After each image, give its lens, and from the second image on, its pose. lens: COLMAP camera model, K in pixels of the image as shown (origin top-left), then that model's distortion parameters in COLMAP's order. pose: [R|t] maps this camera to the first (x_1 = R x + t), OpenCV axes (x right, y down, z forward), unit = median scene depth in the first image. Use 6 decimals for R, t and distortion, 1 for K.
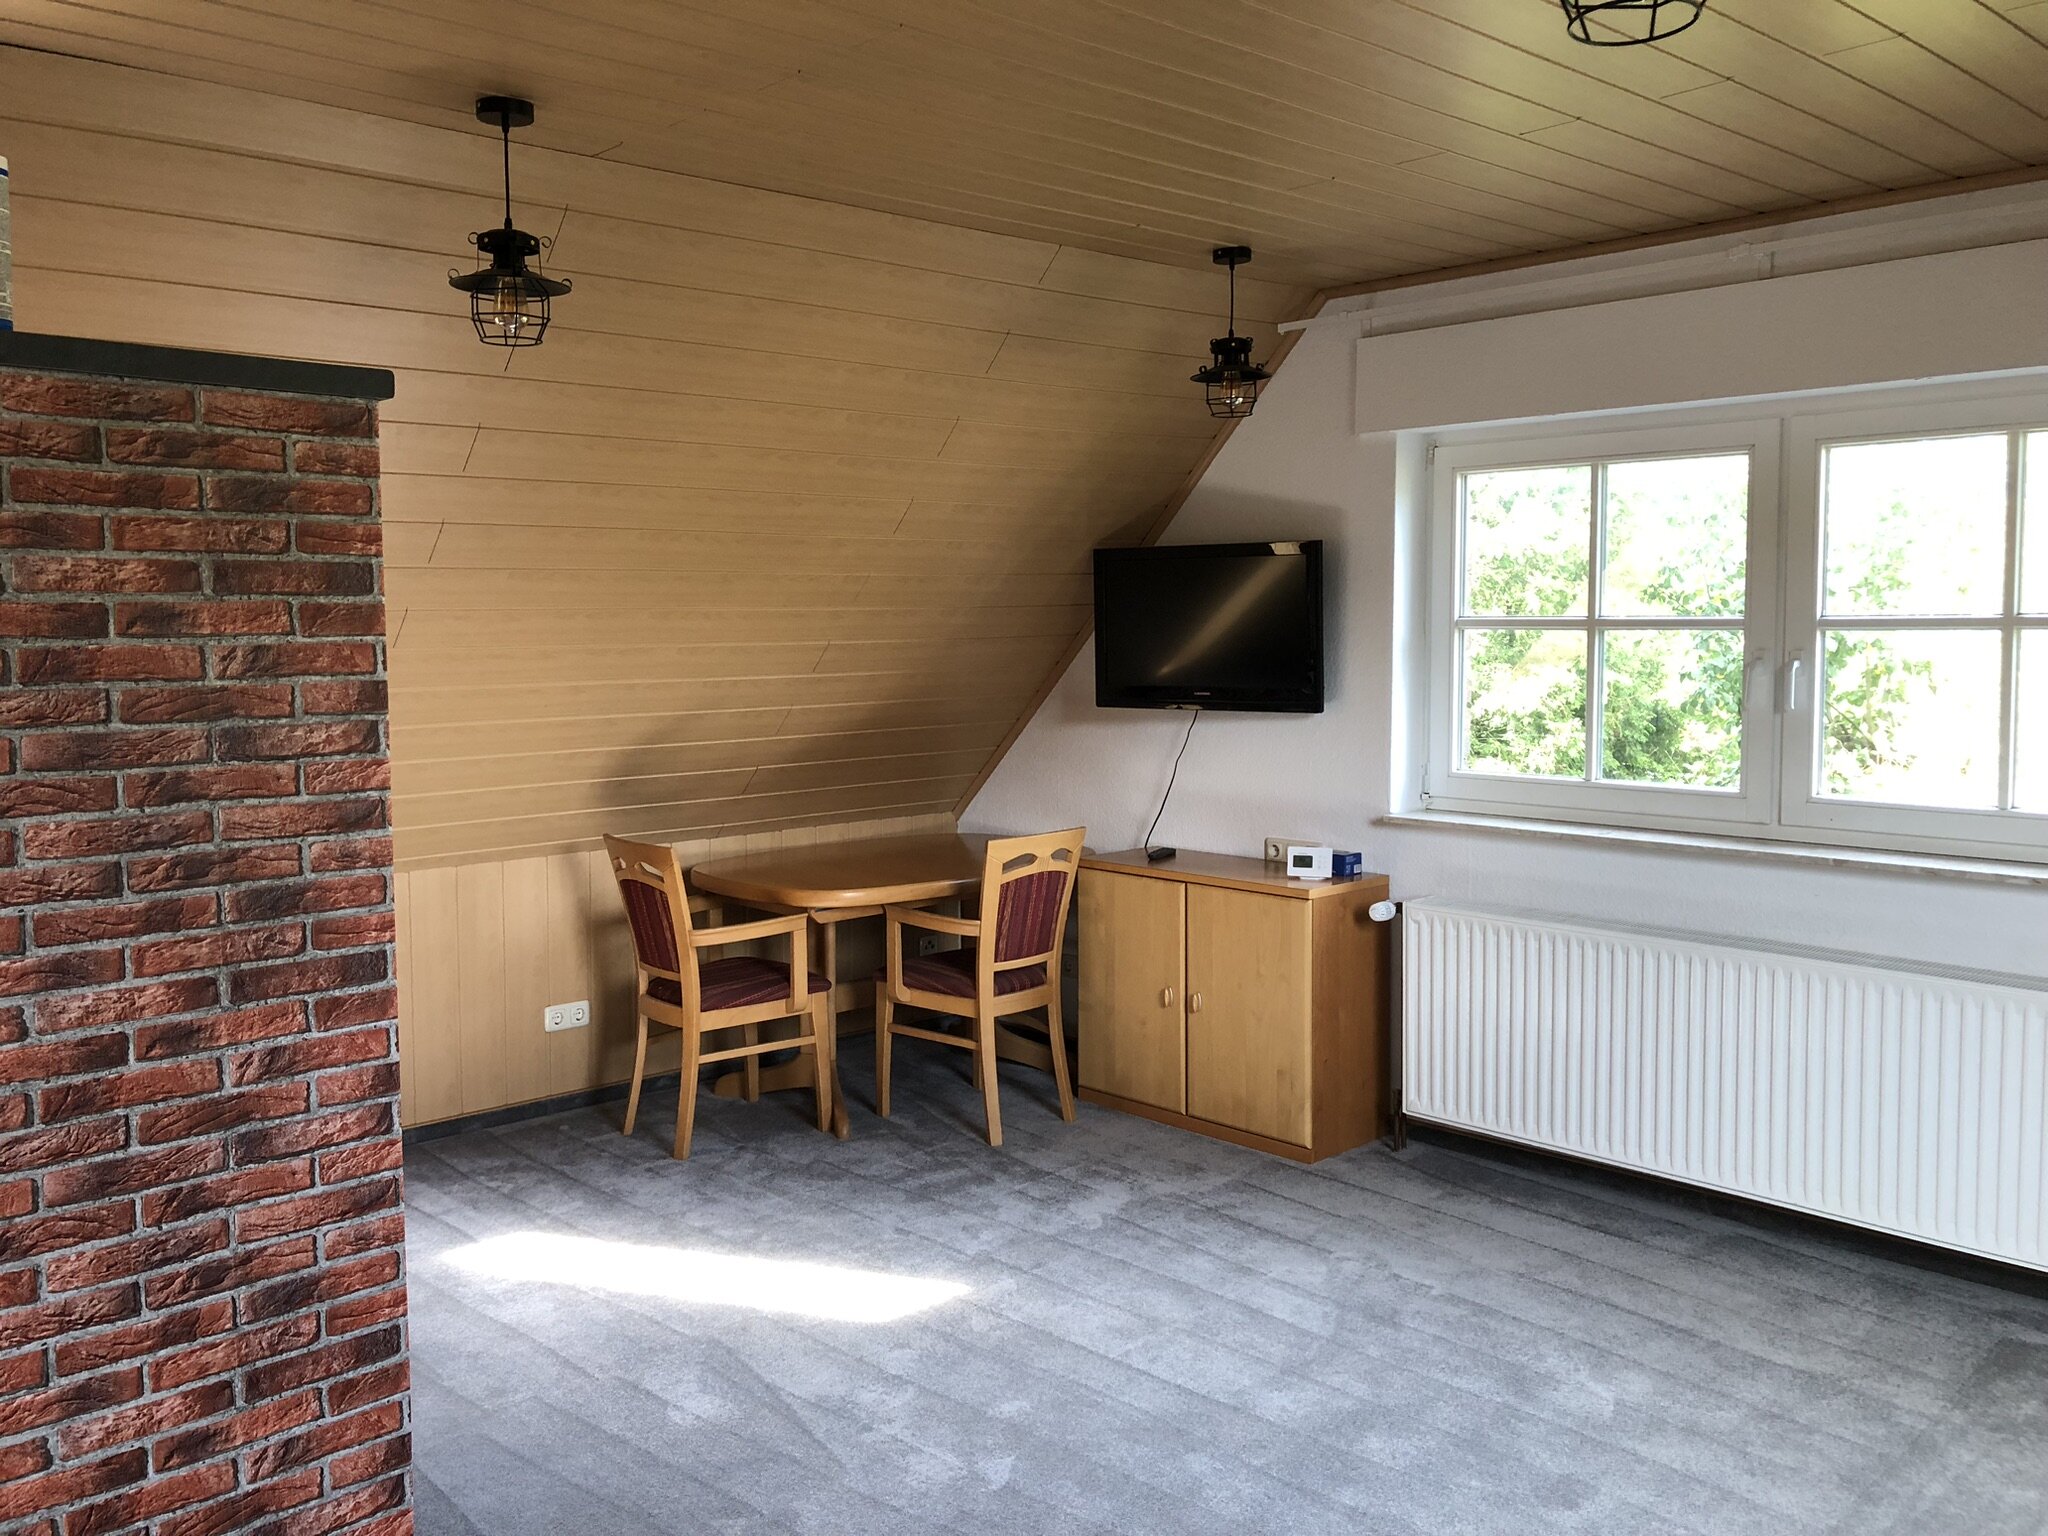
lens RADIAL K [[1630.5, 0, 1024.0], [0, 1630.5, 768.0], [0, 0, 1]] dist [0.009038, 0.002546]
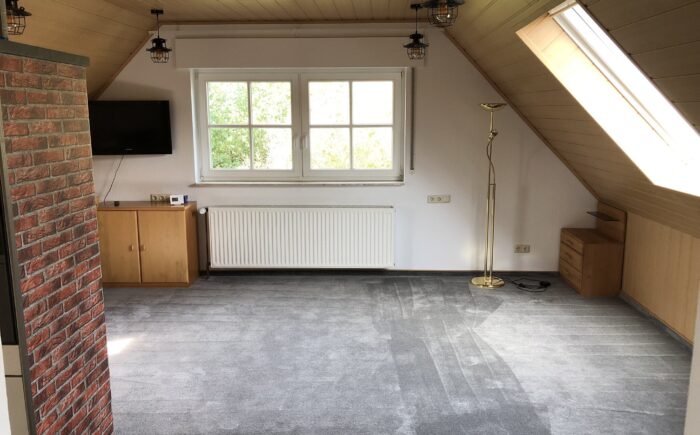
lens RADIAL K [[536.3, 0, 350.0], [0, 536.3, 217.5], [0, 0, 1]] dist [0.007037, -0.000238]
pose [[0.726681, -0.127260, 0.675085, -0.360126], [0.063342, 0.990918, 0.118614, -0.015133], [-0.684049, -0.043433, 0.728142, -0.045525]]
